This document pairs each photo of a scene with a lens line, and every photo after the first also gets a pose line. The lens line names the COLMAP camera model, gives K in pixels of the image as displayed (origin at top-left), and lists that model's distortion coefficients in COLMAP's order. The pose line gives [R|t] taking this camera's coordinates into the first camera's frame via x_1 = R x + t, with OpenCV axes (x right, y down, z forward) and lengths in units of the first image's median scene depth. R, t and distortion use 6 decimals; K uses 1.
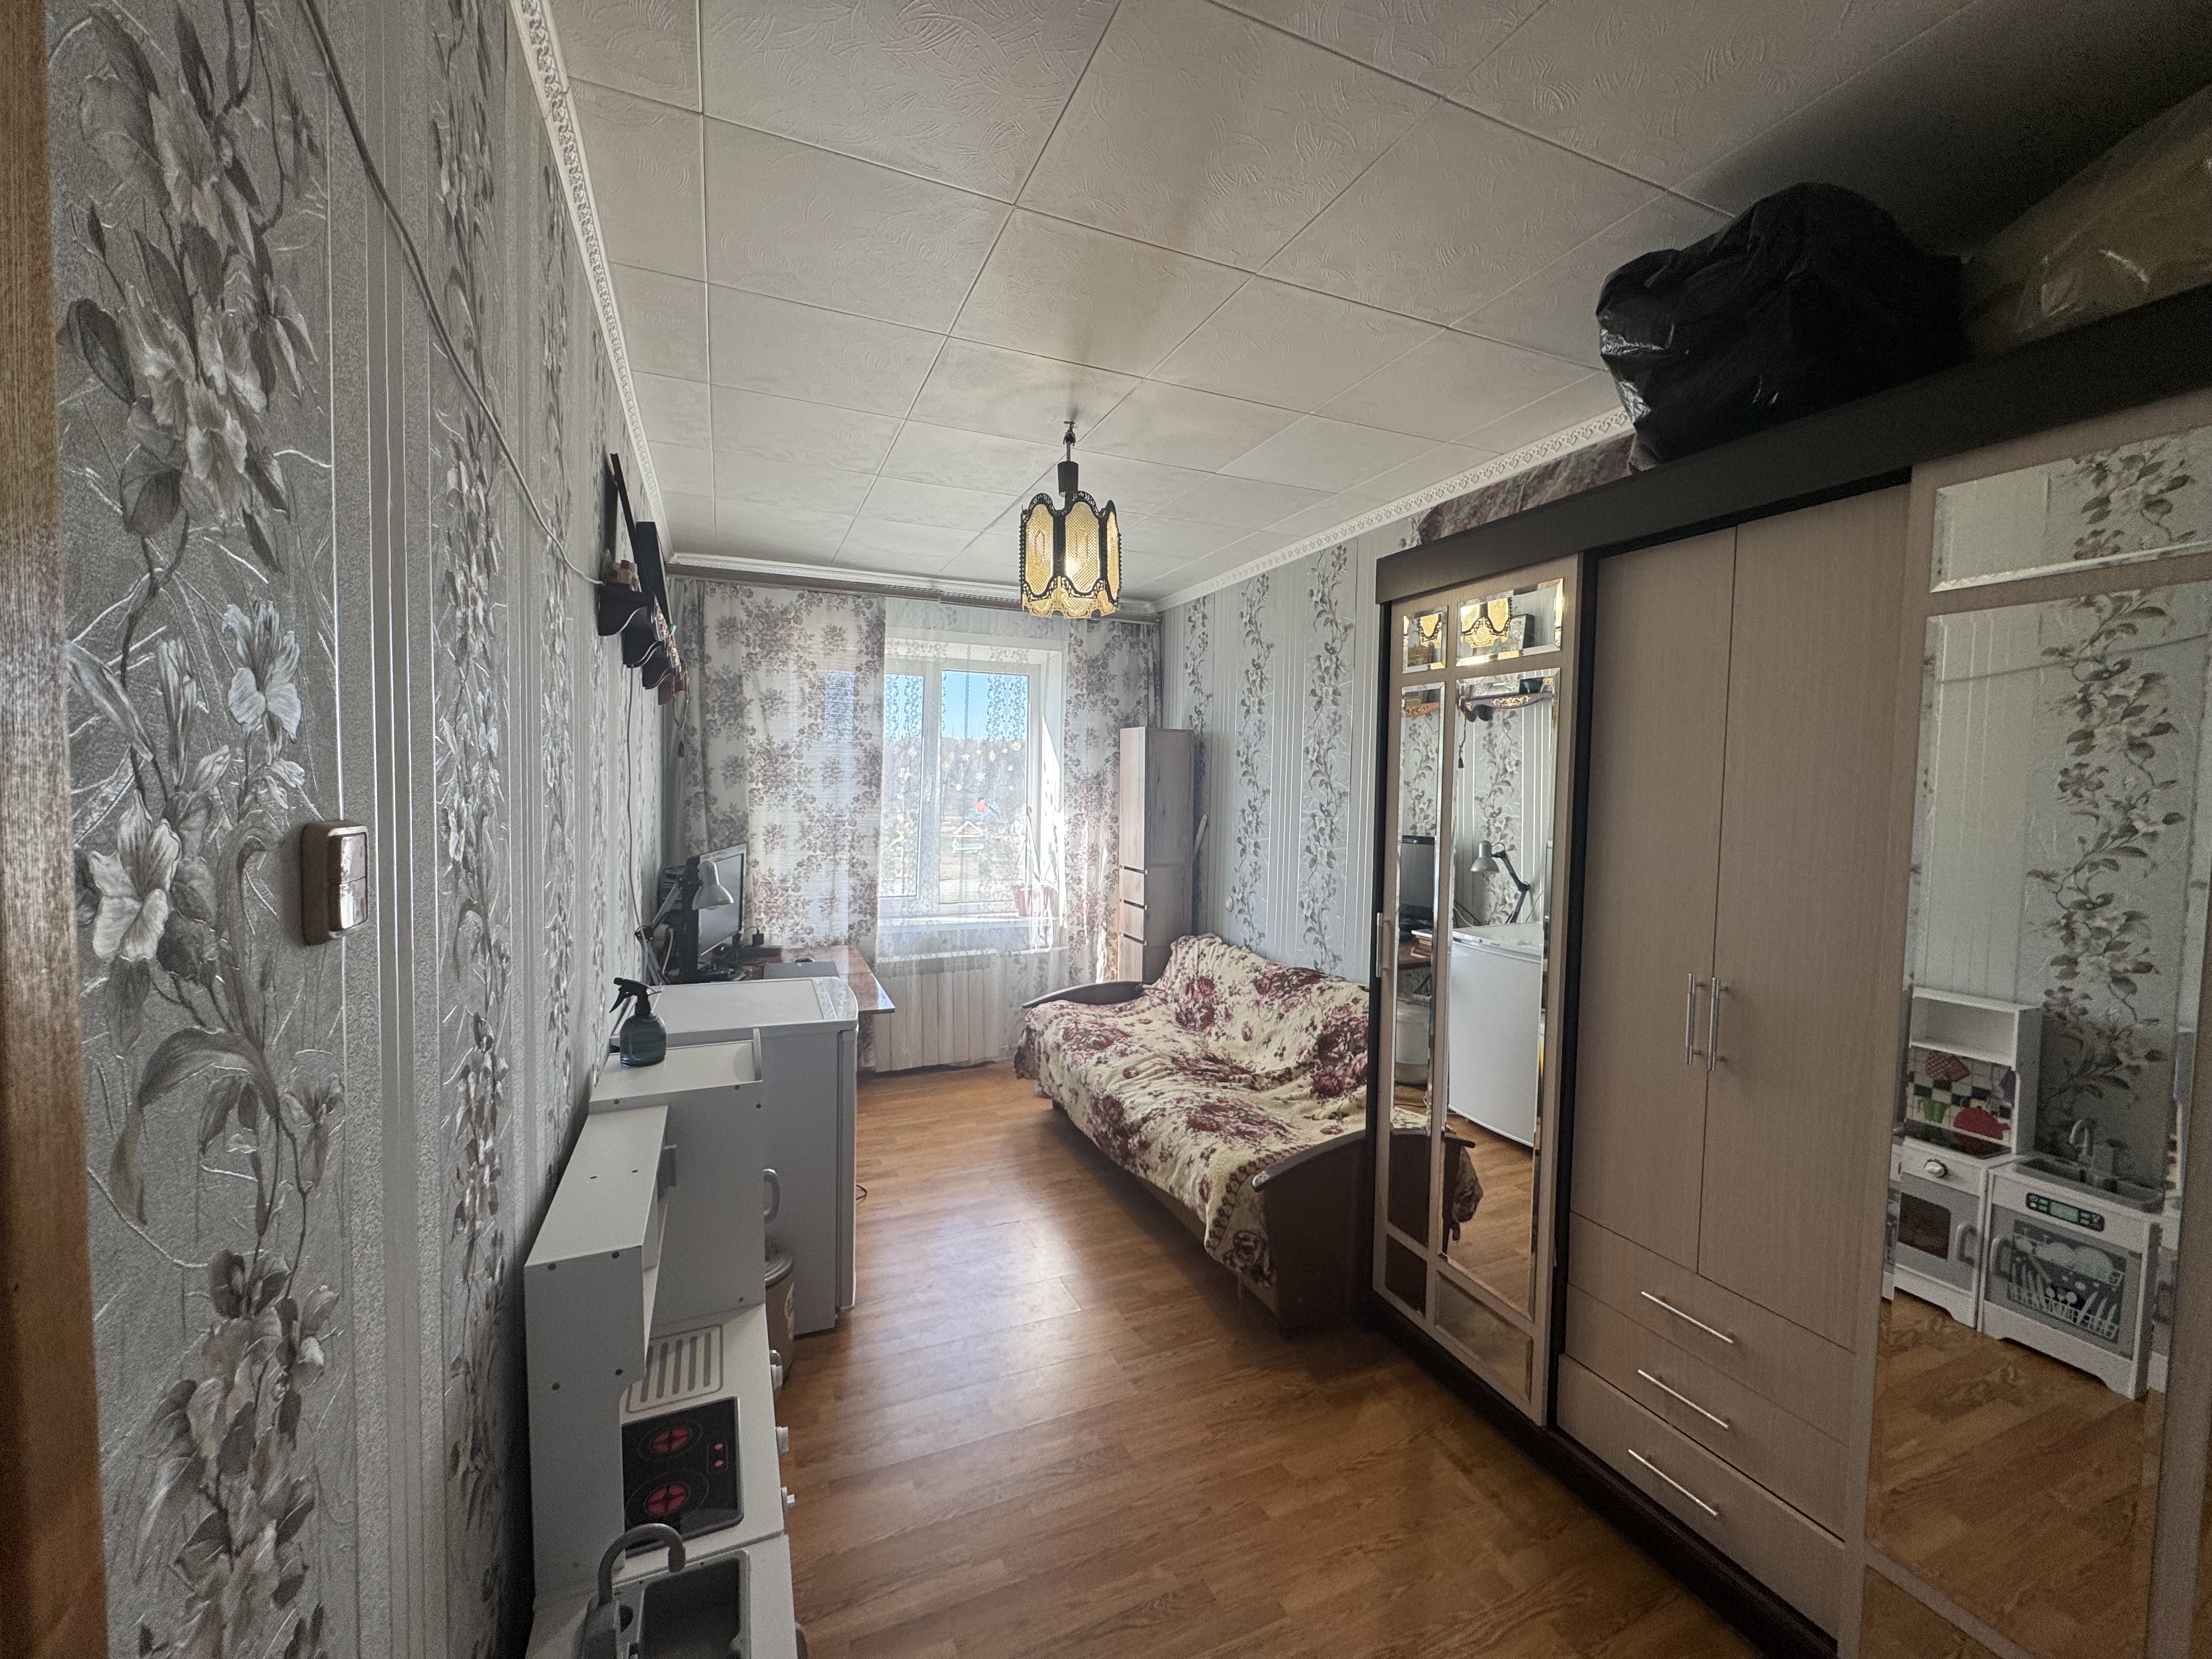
lens RADIAL K [[887.4, 0, 1110.1], [0, 887.4, 828.9], [0, 0, 1]] dist [-0.000007, -0.000172]
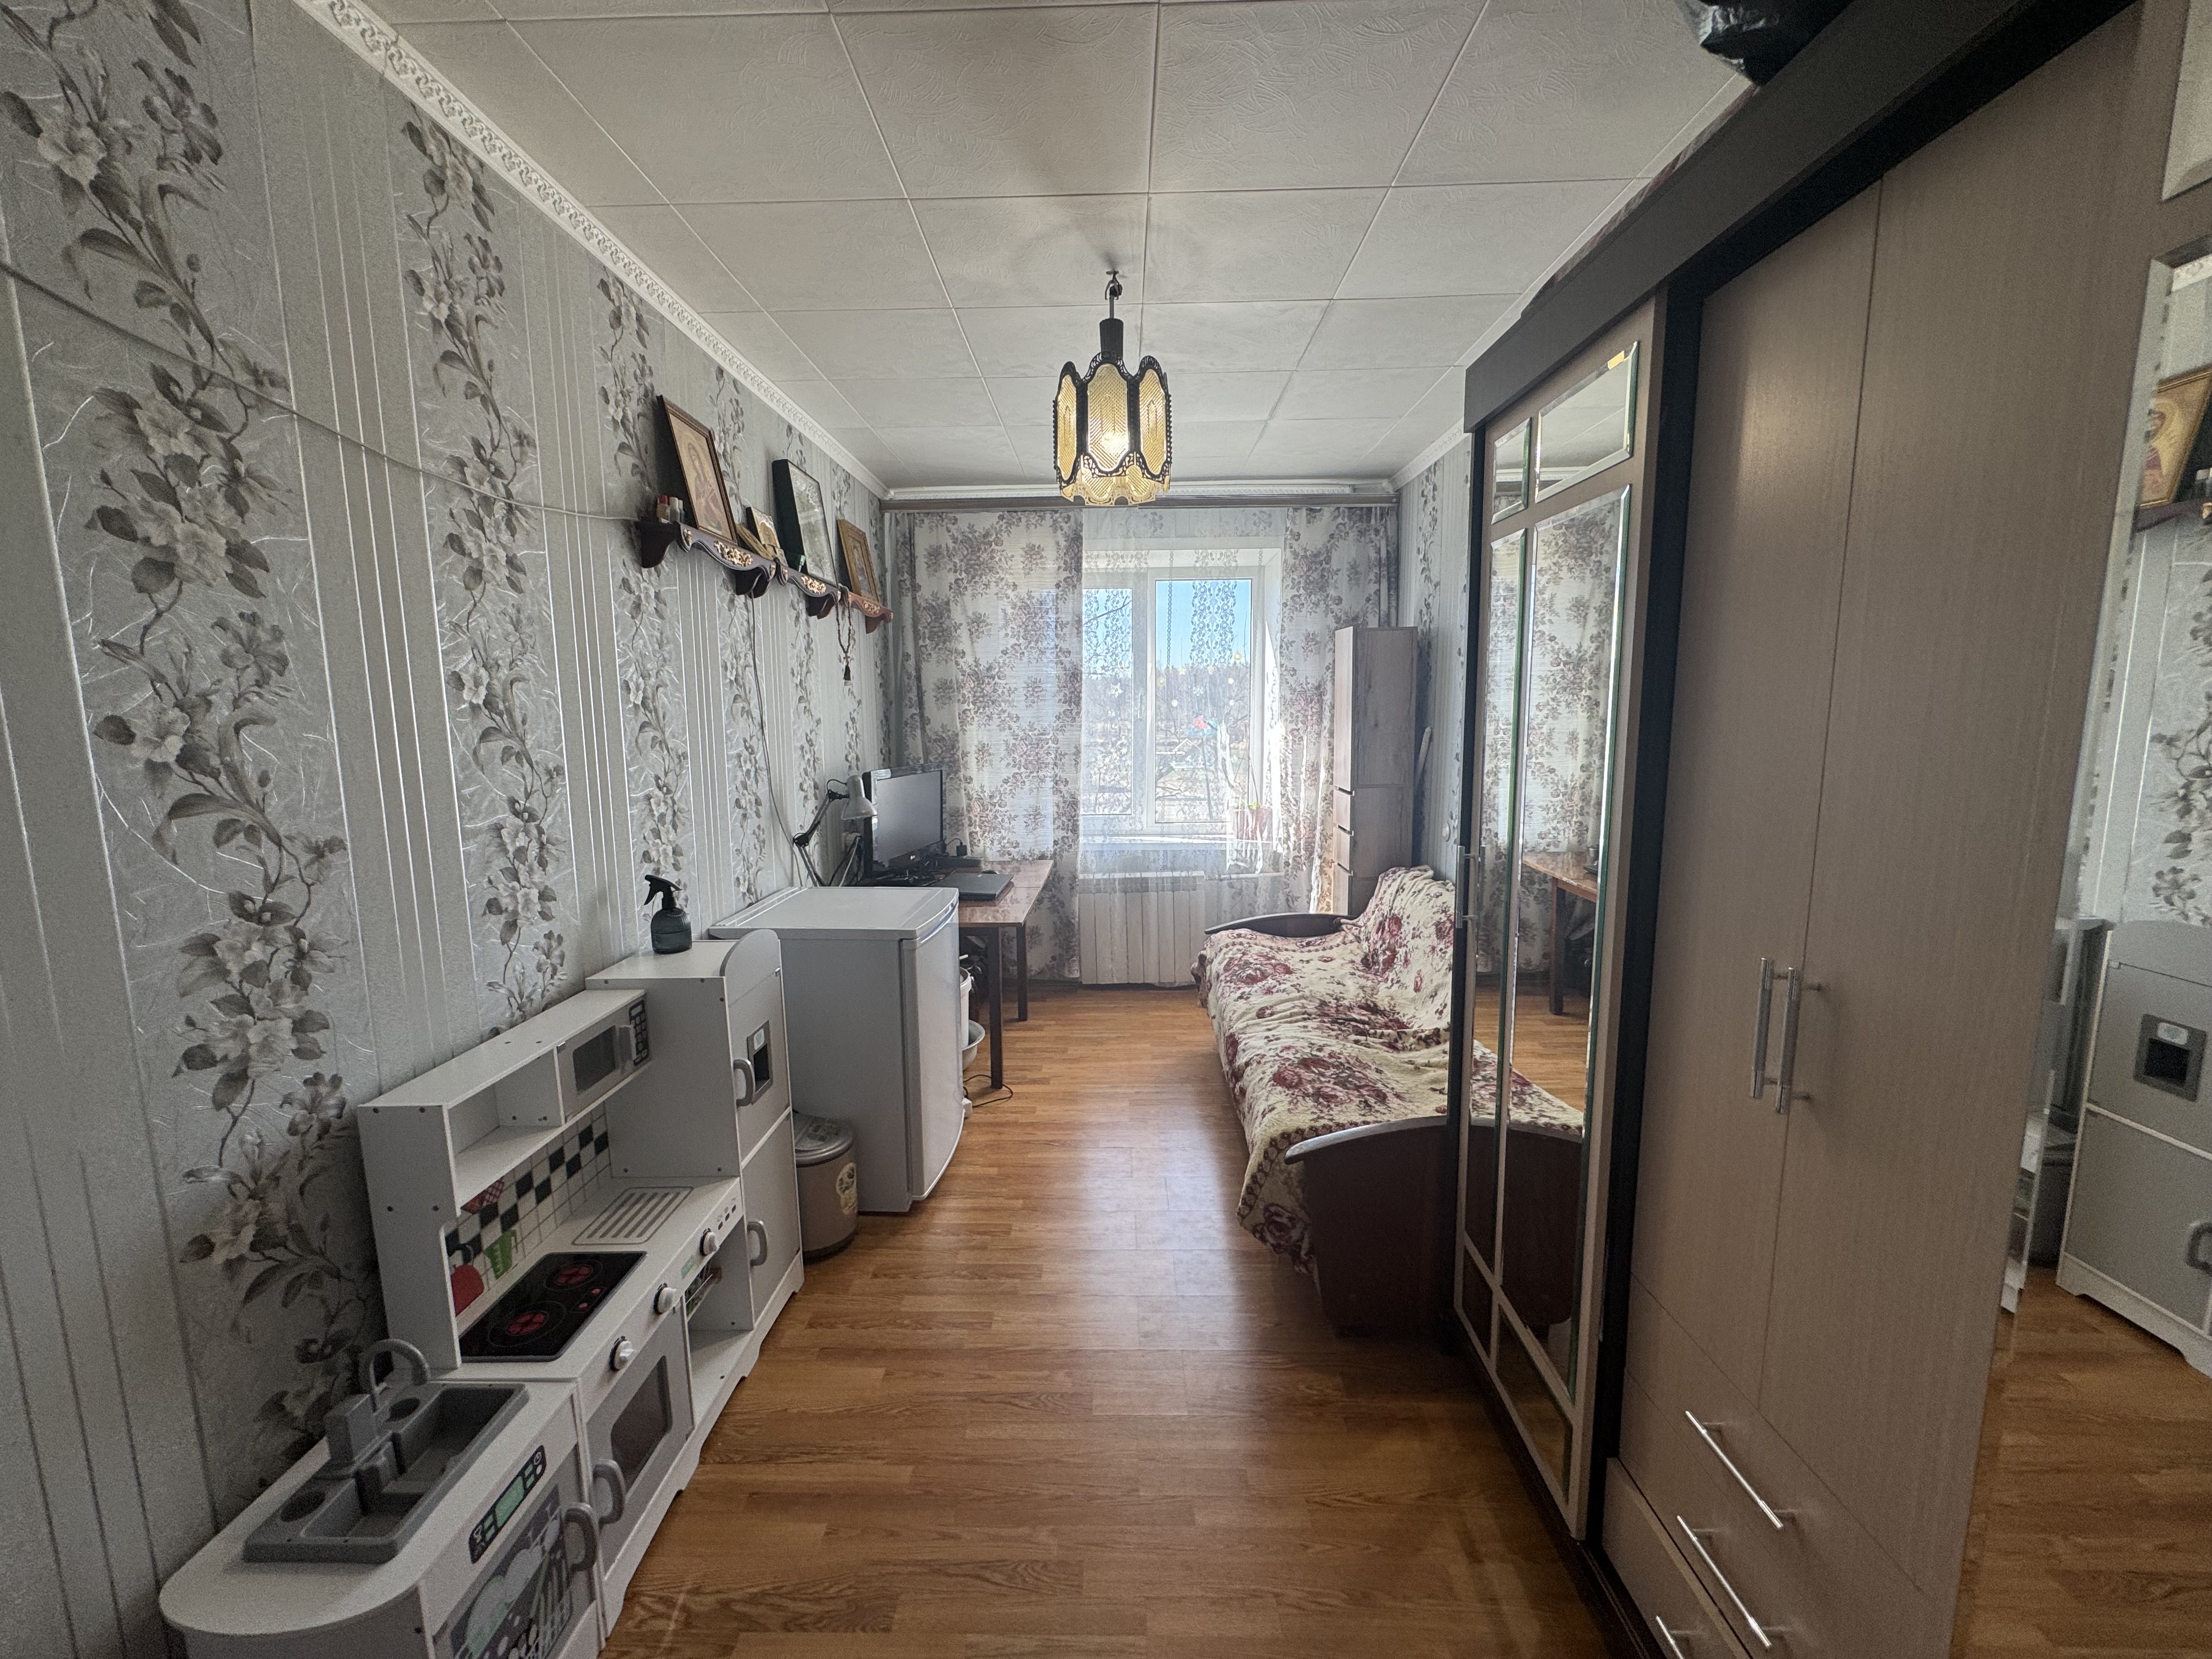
lens RADIAL K [[887.4, 0, 1110.1], [0, 887.4, 828.9], [0, 0, 1]] dist [-0.000007, -0.000172]
pose [[0.909300, 0.030942, -0.414990, 0.208891], [0.005353, 0.996280, 0.086012, 0.007130], [0.416107, -0.080432, 0.905751, 0.105308]]
